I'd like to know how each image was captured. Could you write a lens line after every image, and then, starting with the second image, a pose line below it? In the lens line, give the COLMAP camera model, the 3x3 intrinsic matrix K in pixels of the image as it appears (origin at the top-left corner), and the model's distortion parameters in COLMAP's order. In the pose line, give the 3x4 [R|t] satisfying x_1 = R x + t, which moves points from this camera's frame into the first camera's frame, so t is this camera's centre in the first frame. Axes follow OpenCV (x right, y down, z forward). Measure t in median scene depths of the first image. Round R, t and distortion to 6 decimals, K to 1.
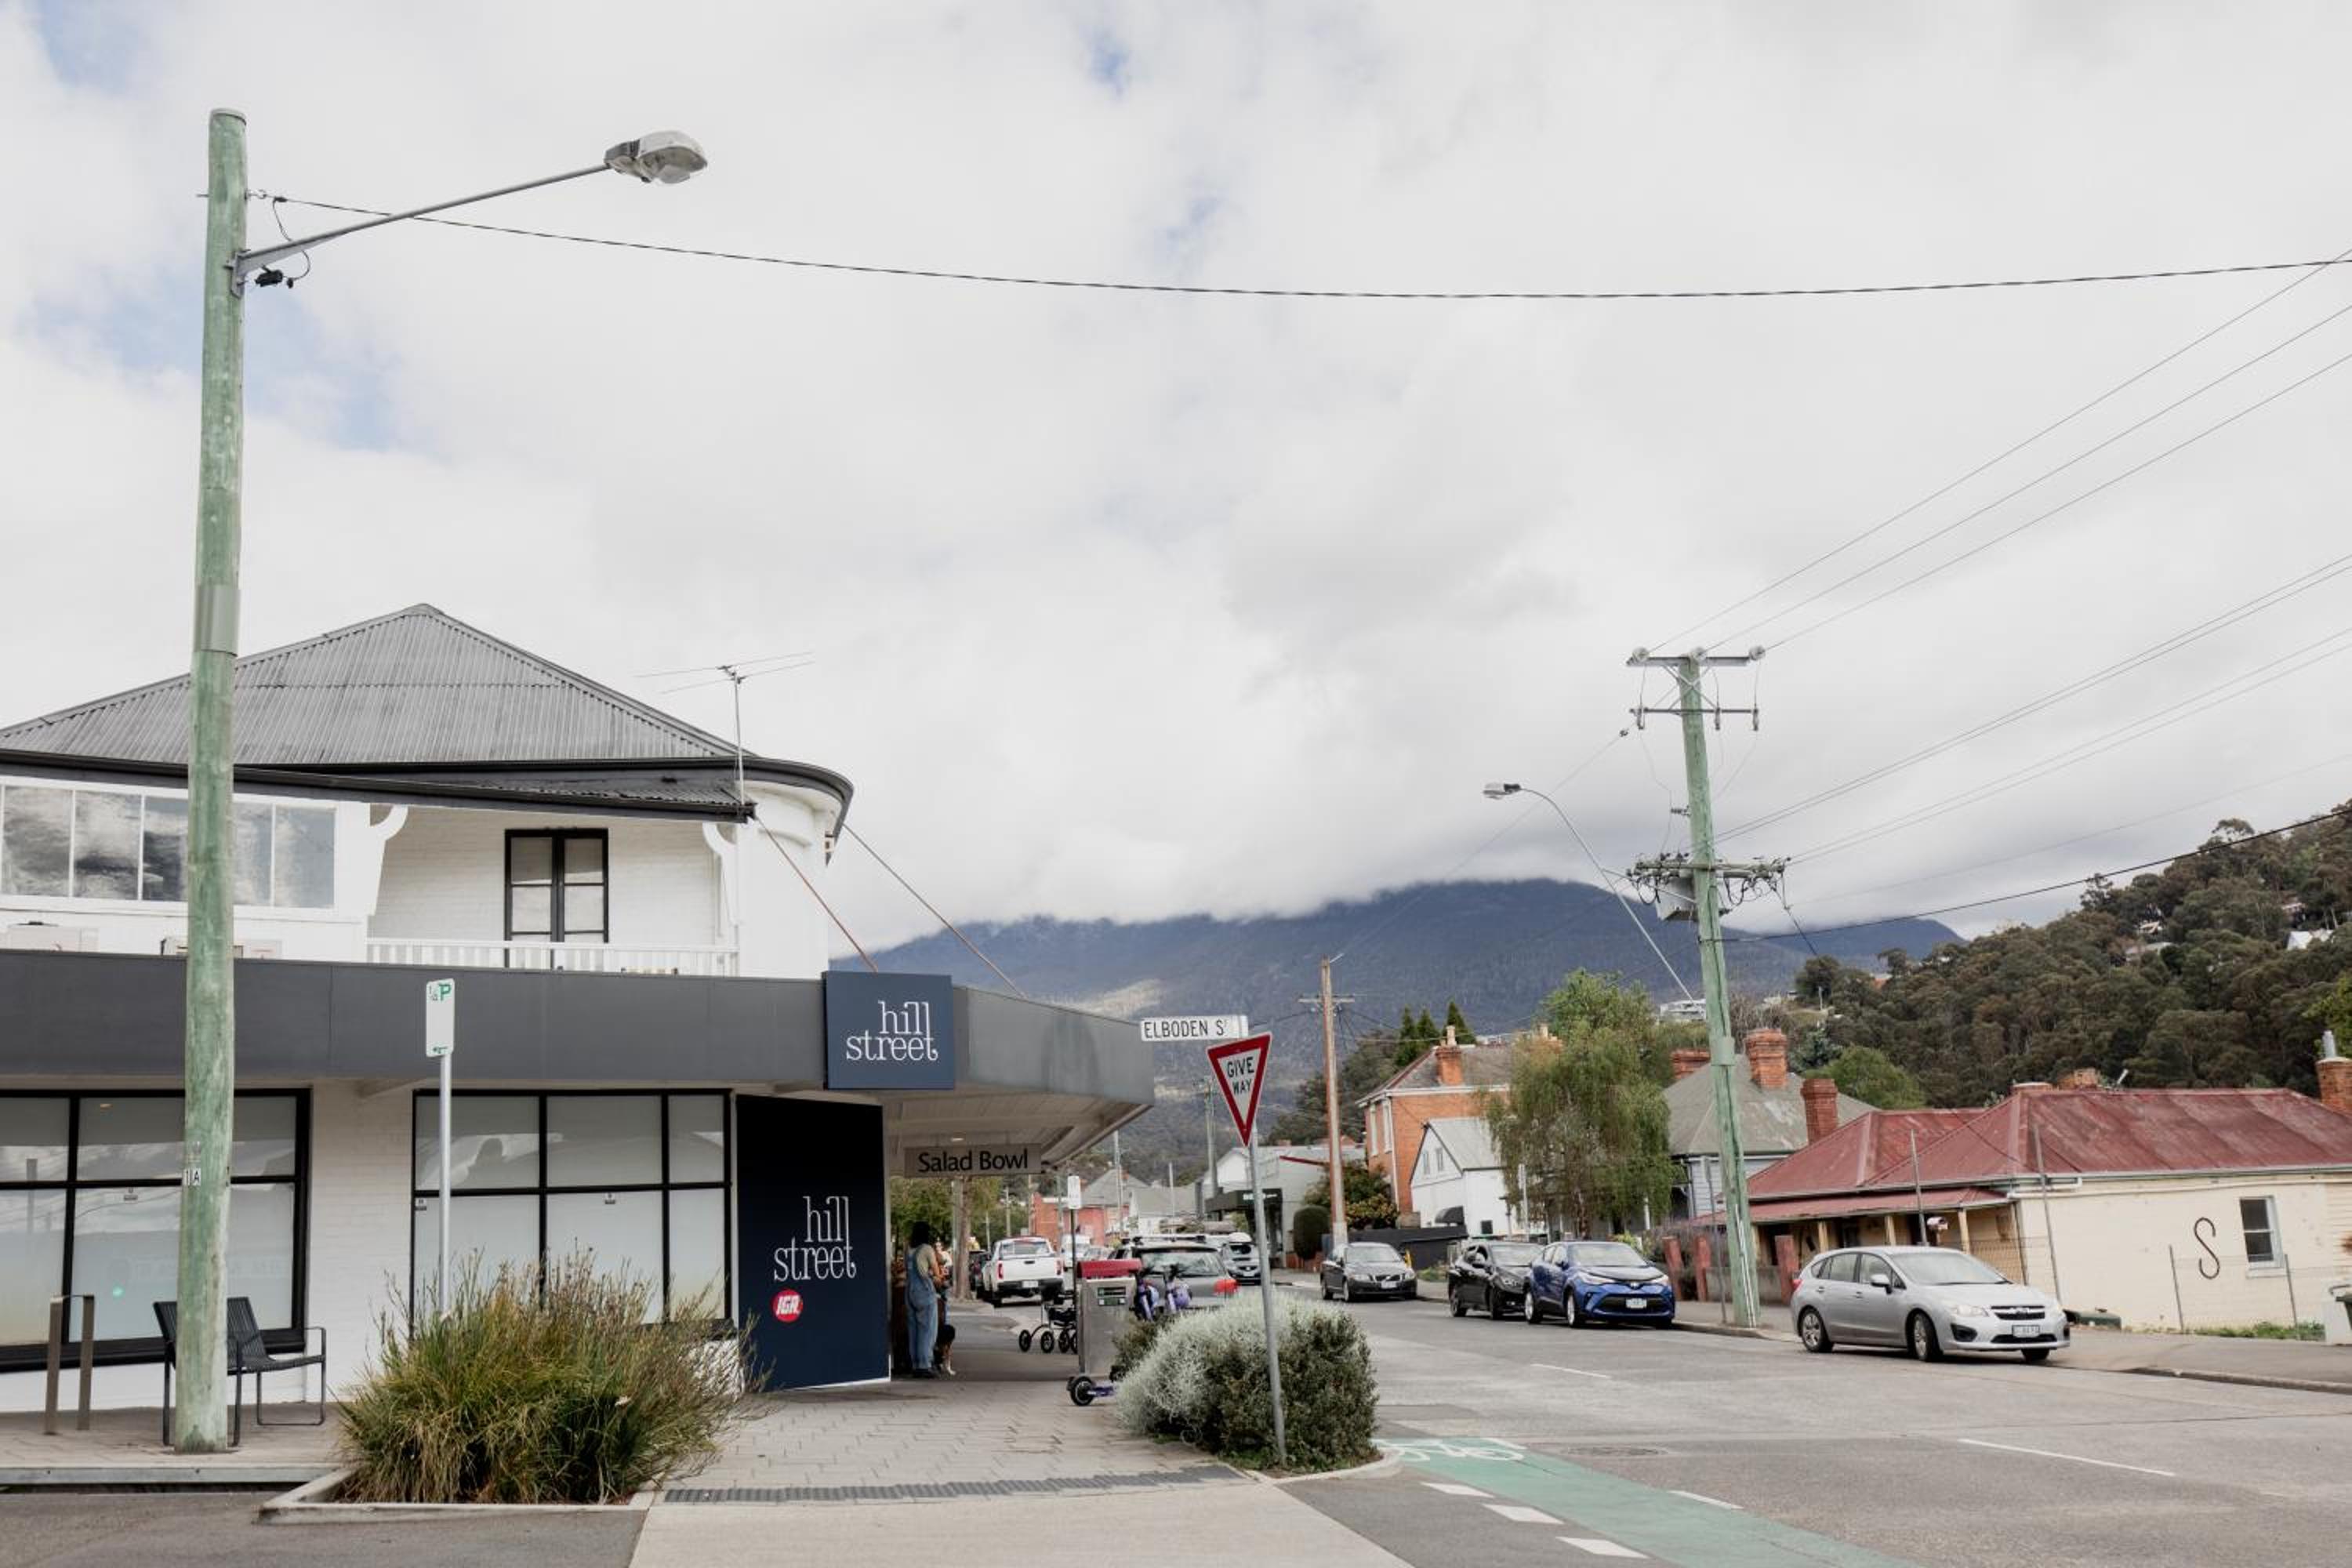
lens RADIAL K [[2439.5, 0, 1188.2], [0, 2439.5, 782.2], [0, 0, 1]] dist [0.020118, -0.013027]
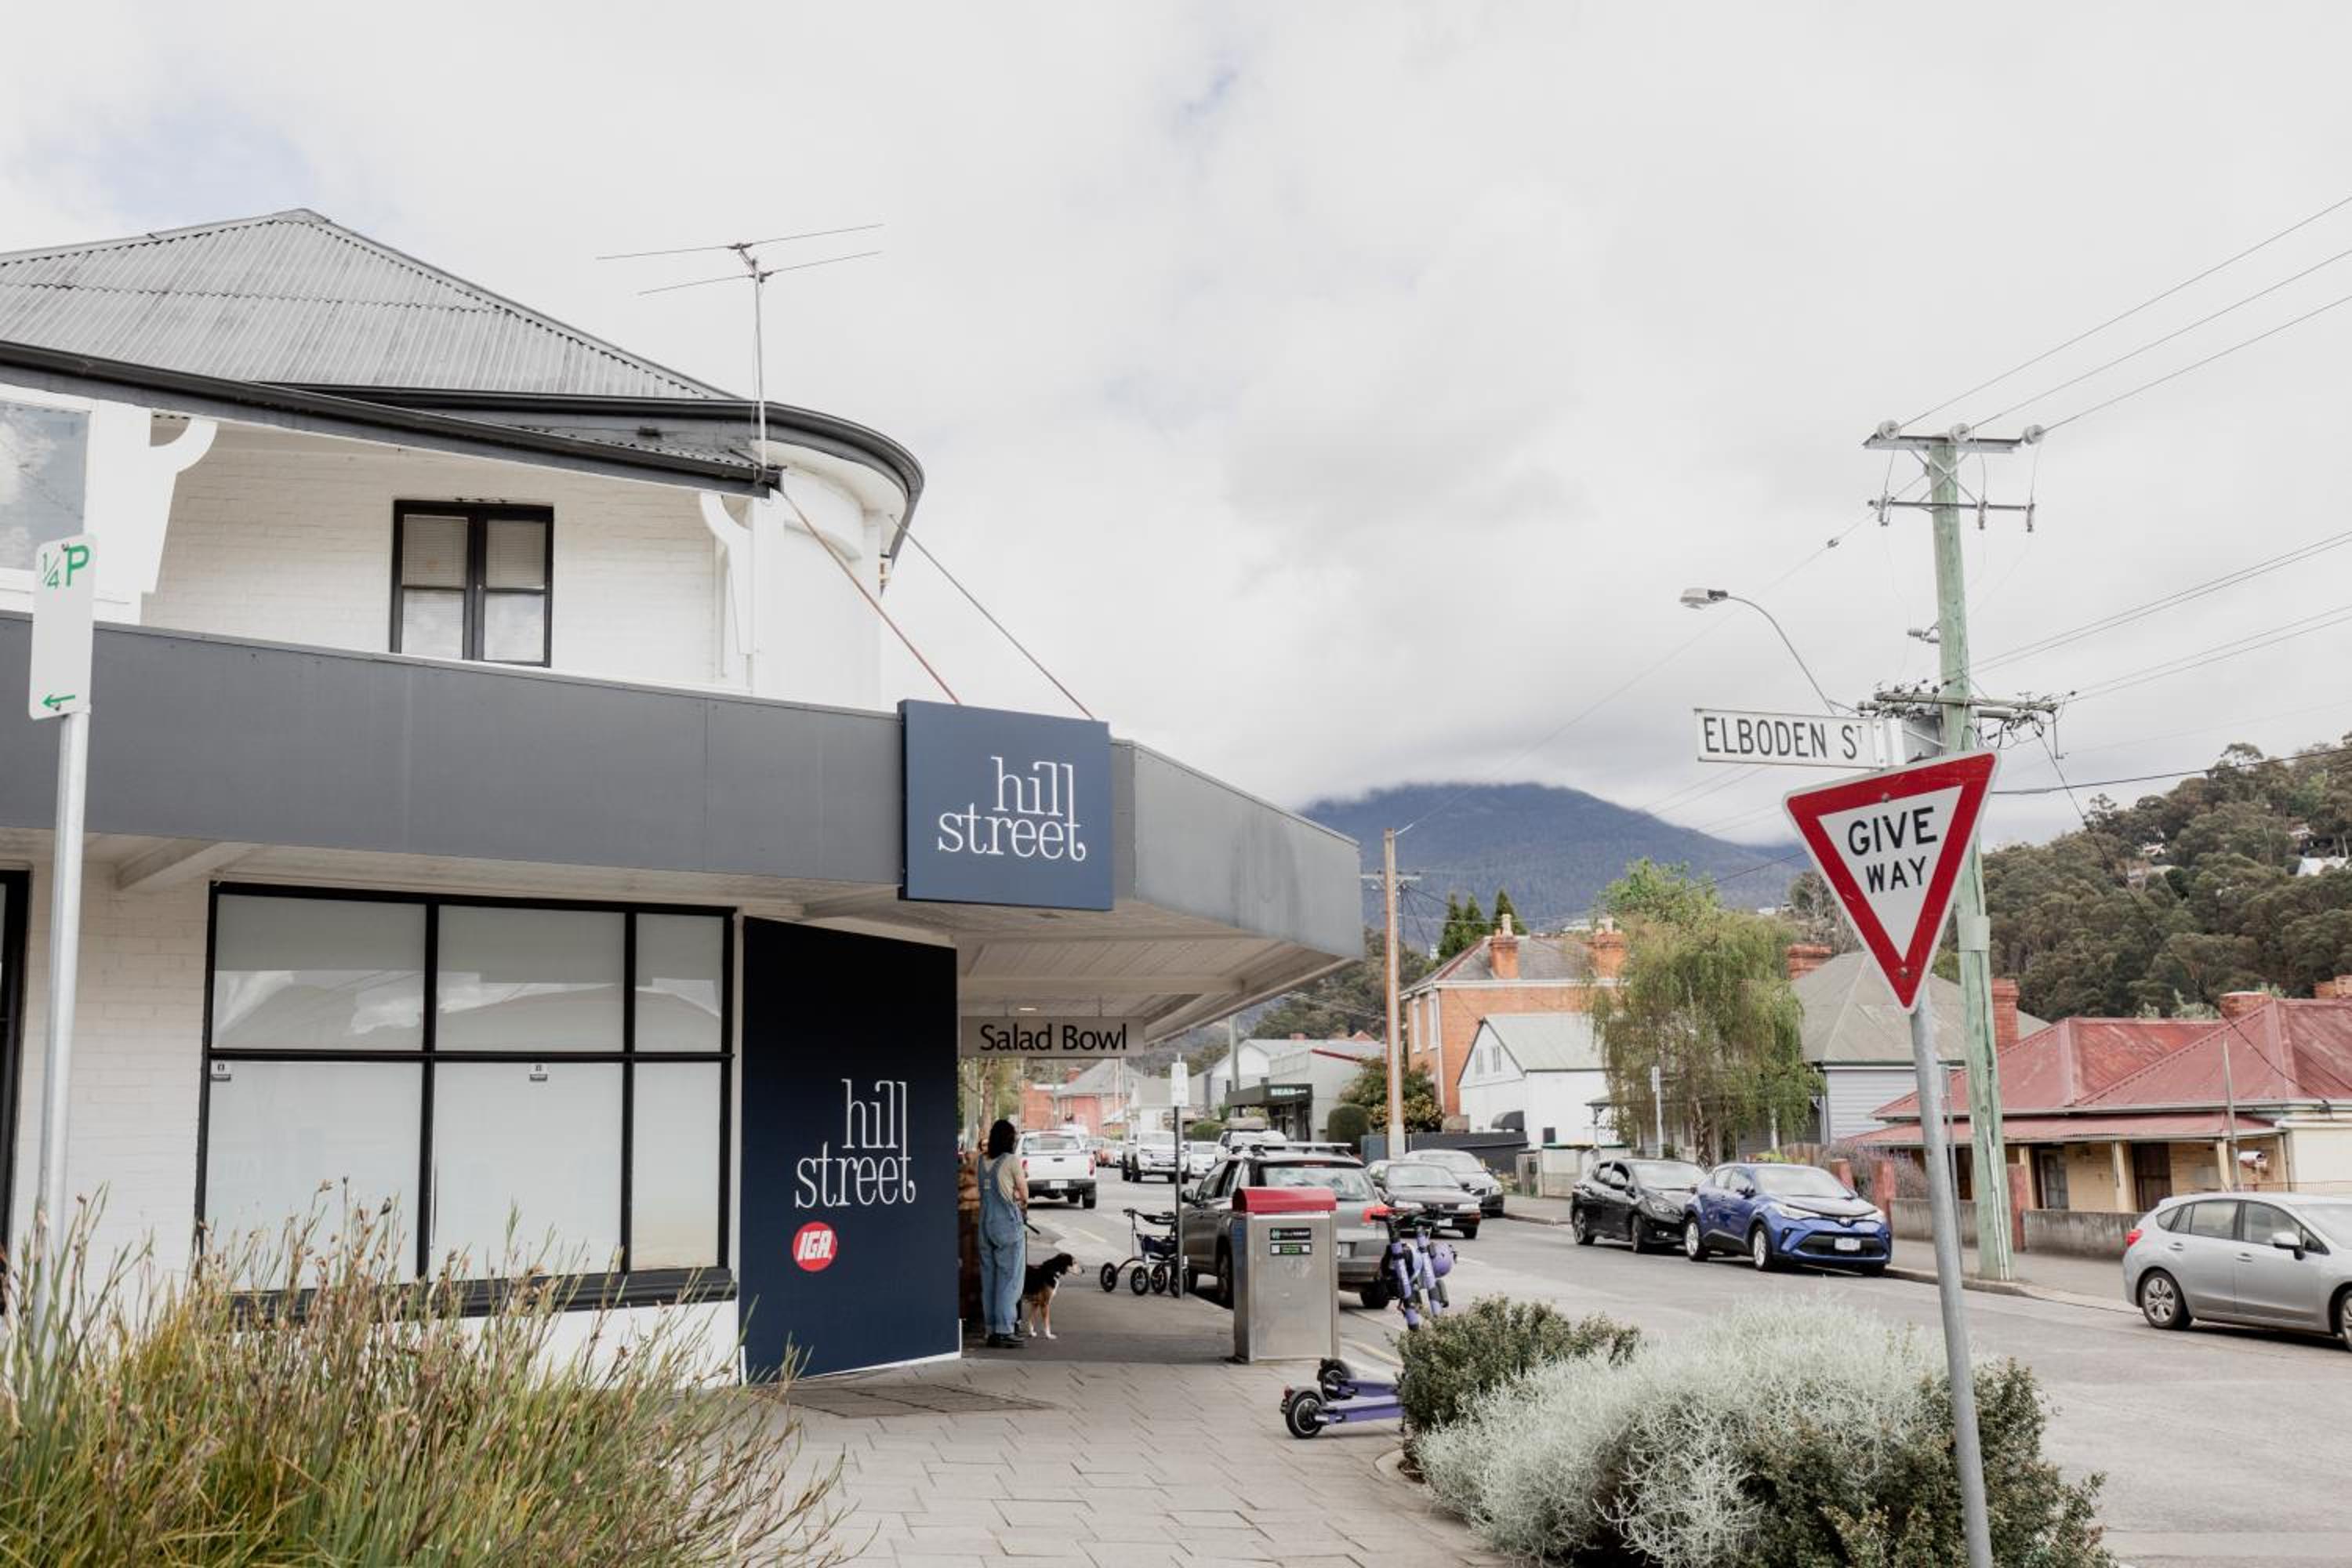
lens RADIAL K [[2485.6, 0, 1176.0], [0, 2485.6, 784.0], [0, 0, 1]] dist [0.021192, -0.008015]
pose [[0.999461, 0.032582, -0.003911, -0.046936], [-0.032365, 0.998396, 0.046452, 0.039381], [0.005419, -0.046300, 0.998913, 0.234489]]
